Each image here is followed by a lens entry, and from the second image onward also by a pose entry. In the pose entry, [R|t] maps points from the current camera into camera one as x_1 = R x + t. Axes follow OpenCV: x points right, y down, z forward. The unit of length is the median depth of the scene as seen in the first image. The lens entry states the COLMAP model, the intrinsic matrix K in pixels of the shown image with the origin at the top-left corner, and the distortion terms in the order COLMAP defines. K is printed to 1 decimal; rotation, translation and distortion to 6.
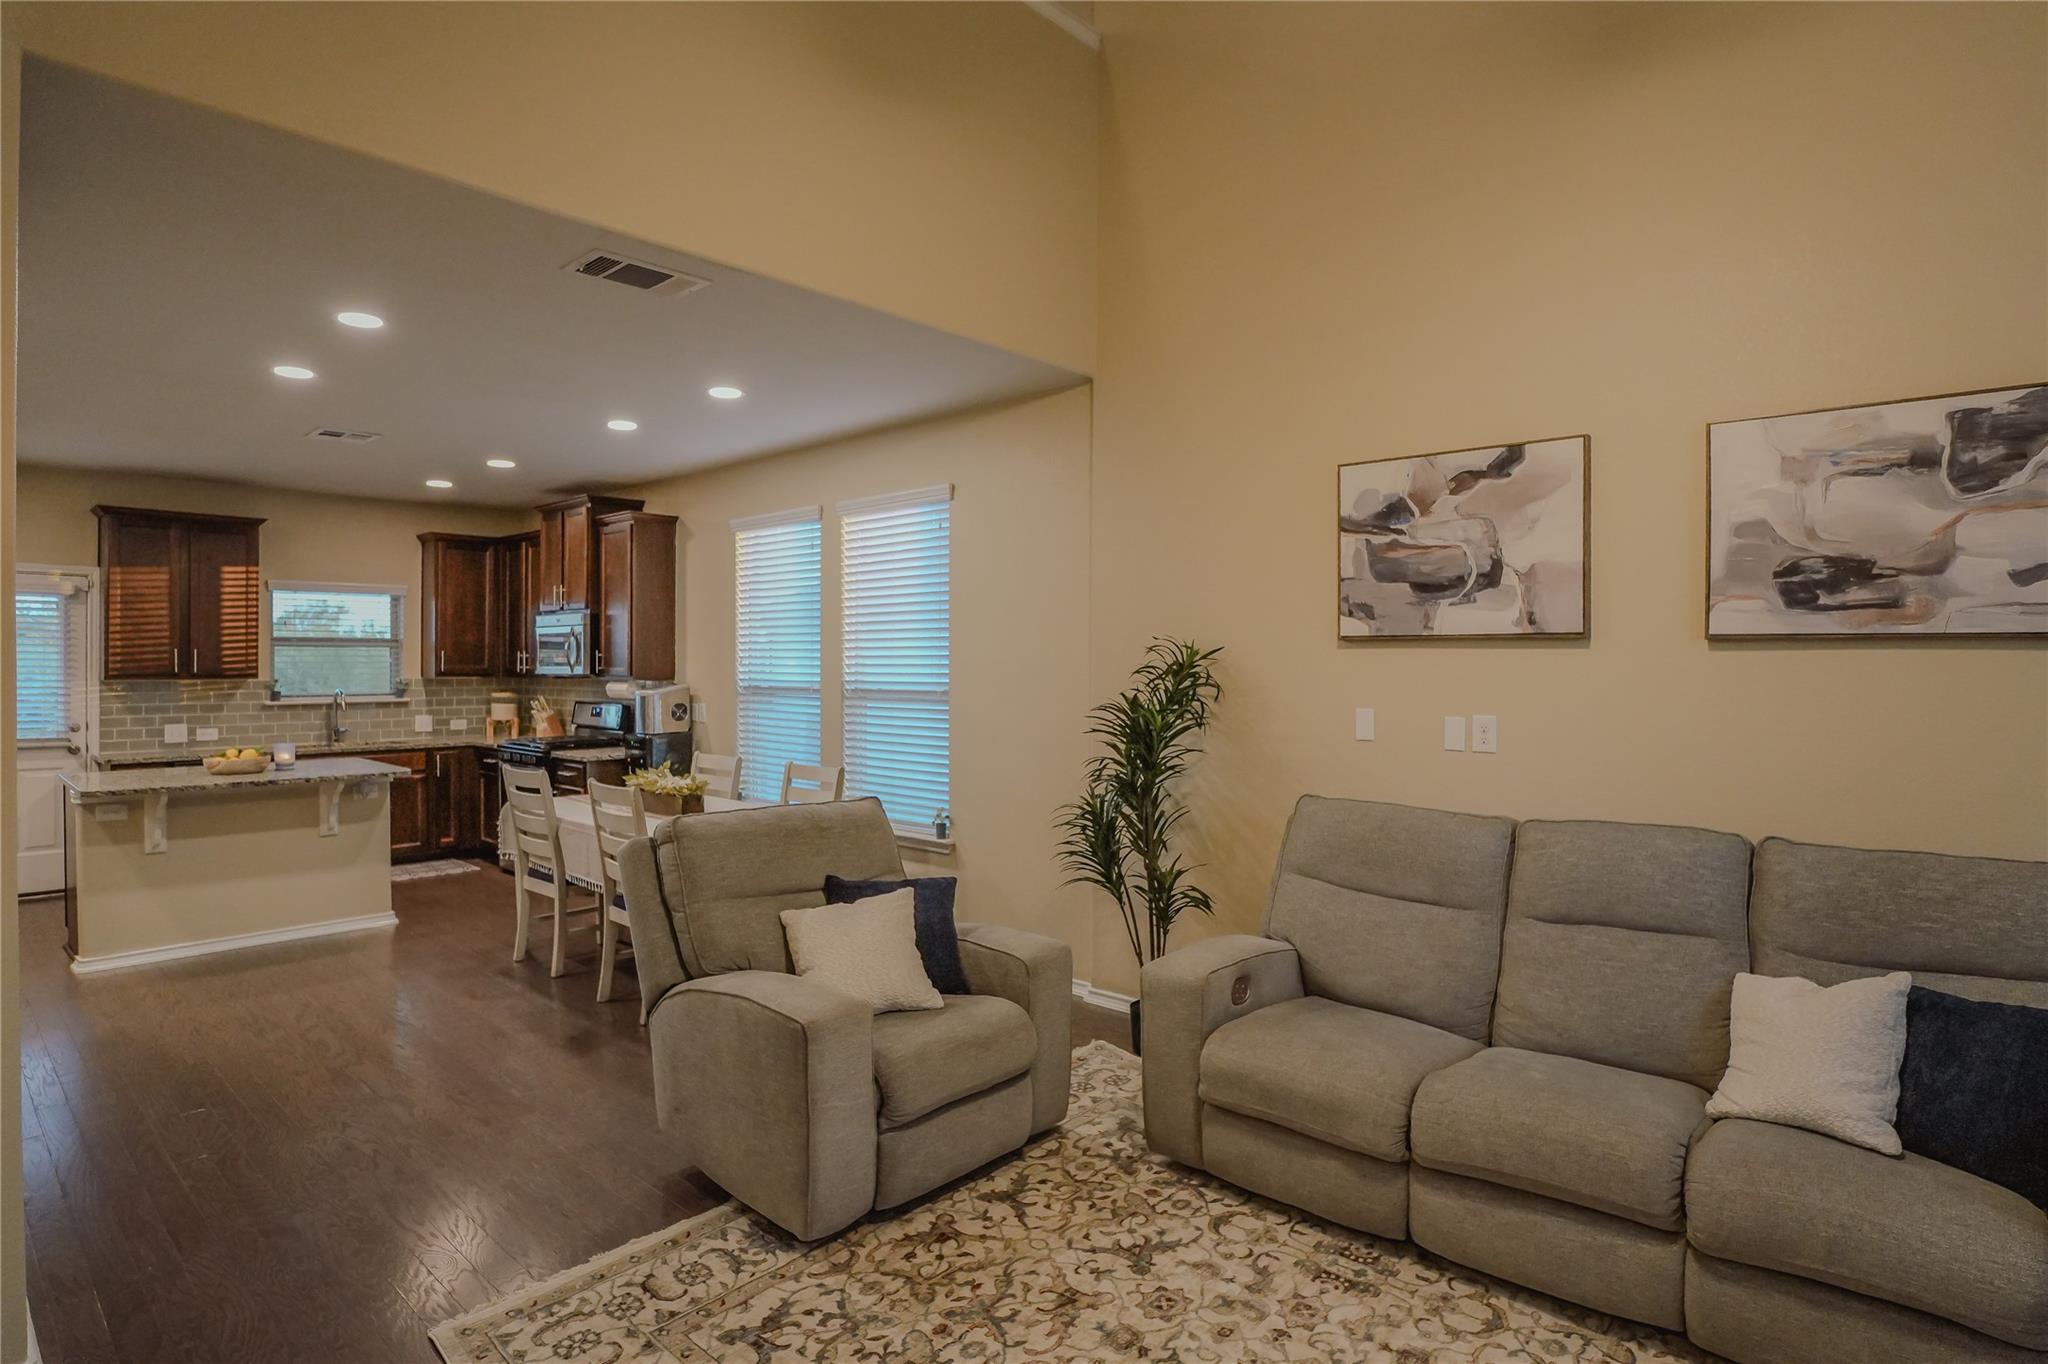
lens RADIAL K [[1059.2, 0, 1016.2], [0, 1059.2, 683.6], [0, 0, 1]] dist [-0.033101, 0.001771]
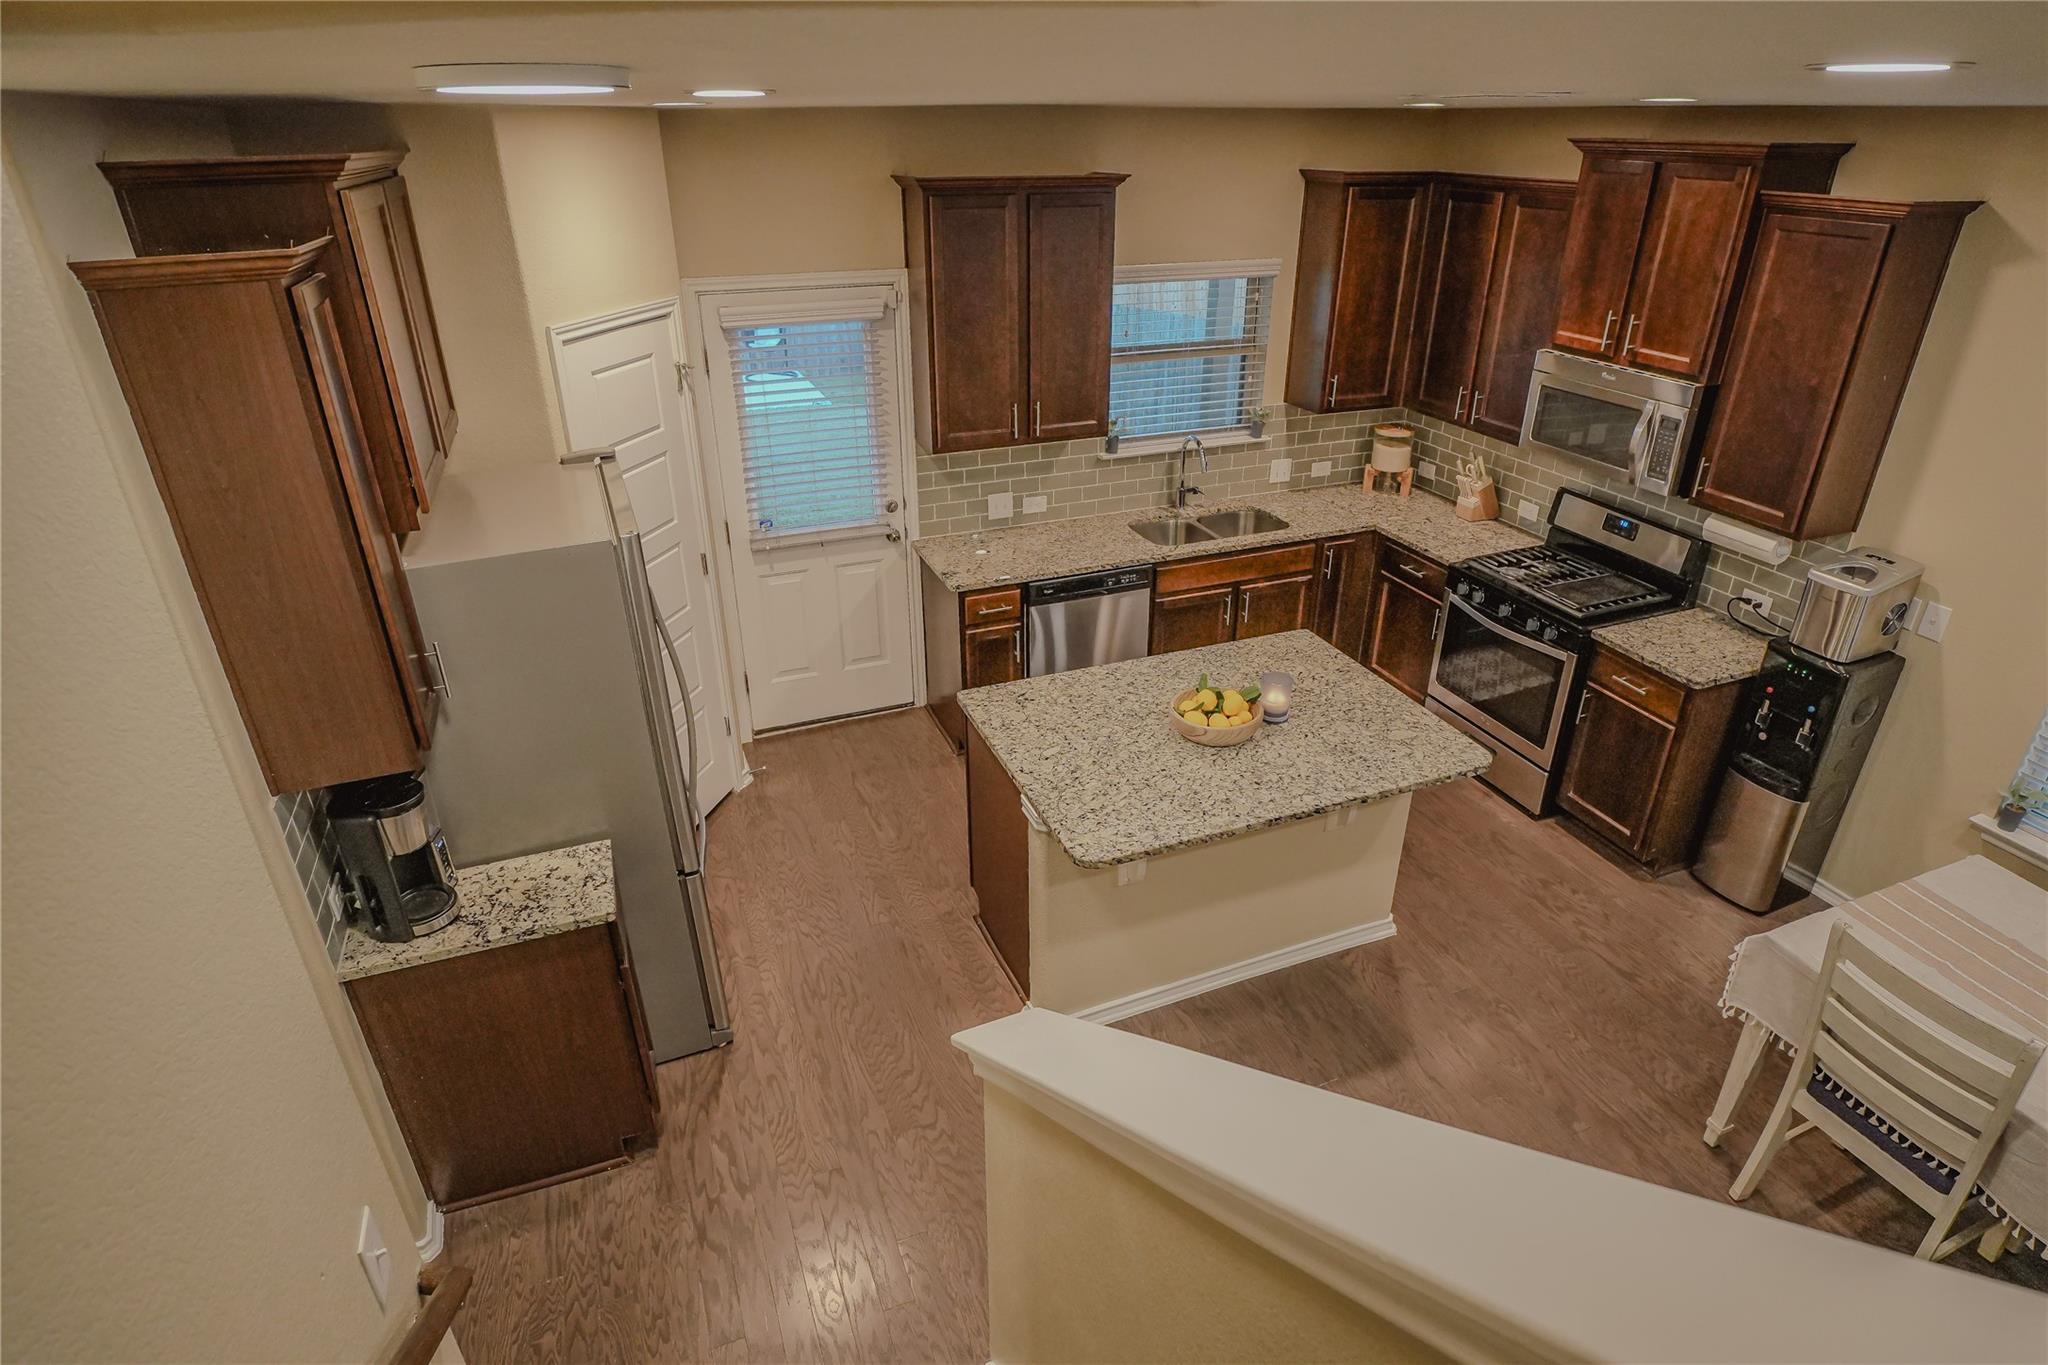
lens RADIAL K [[1059.2, 0, 1031.0], [0, 1059.2, 662.4], [0, 0, 1]] dist [-0.033101, 0.001771]
pose [[0.901985, 0.187897, -0.388738, -0.926481], [-0.001185, 0.901416, 0.432952, -0.322685], [0.431765, -0.390055, 0.813287, 0.711692]]
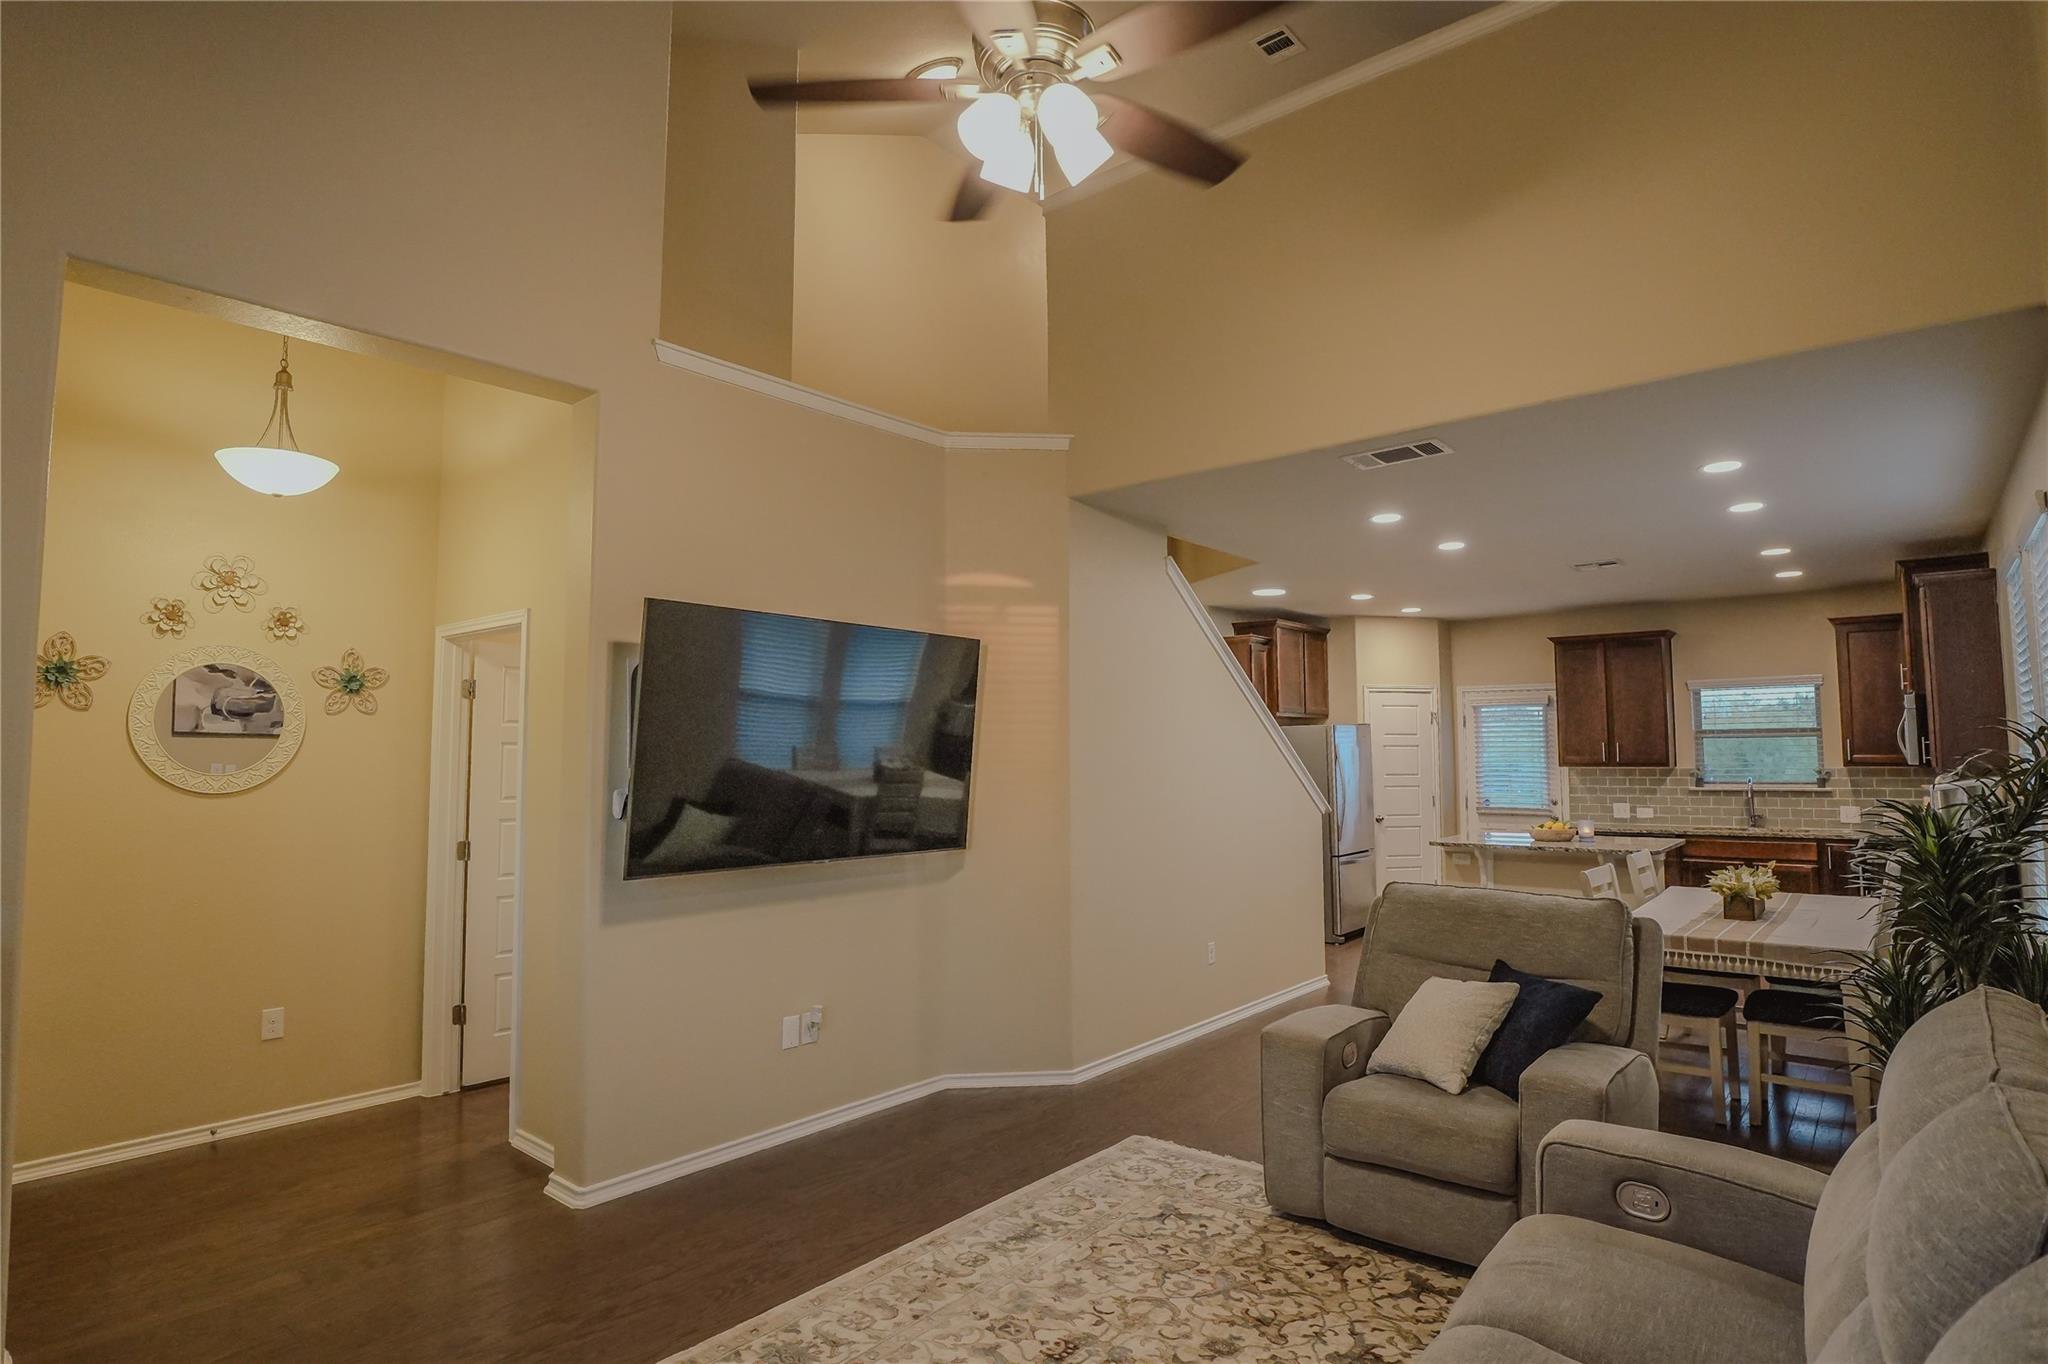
lens RADIAL K [[1059.2, 0, 1028.9], [0, 1059.2, 692.0], [0, 0, 1]] dist [-0.033101, 0.001771]
pose [[0.045956, -0.062569, -0.996982, 0.785570], [-0.011819, 0.997933, -0.063174, -0.011169], [0.998874, 0.014686, 0.045122, 0.443772]]
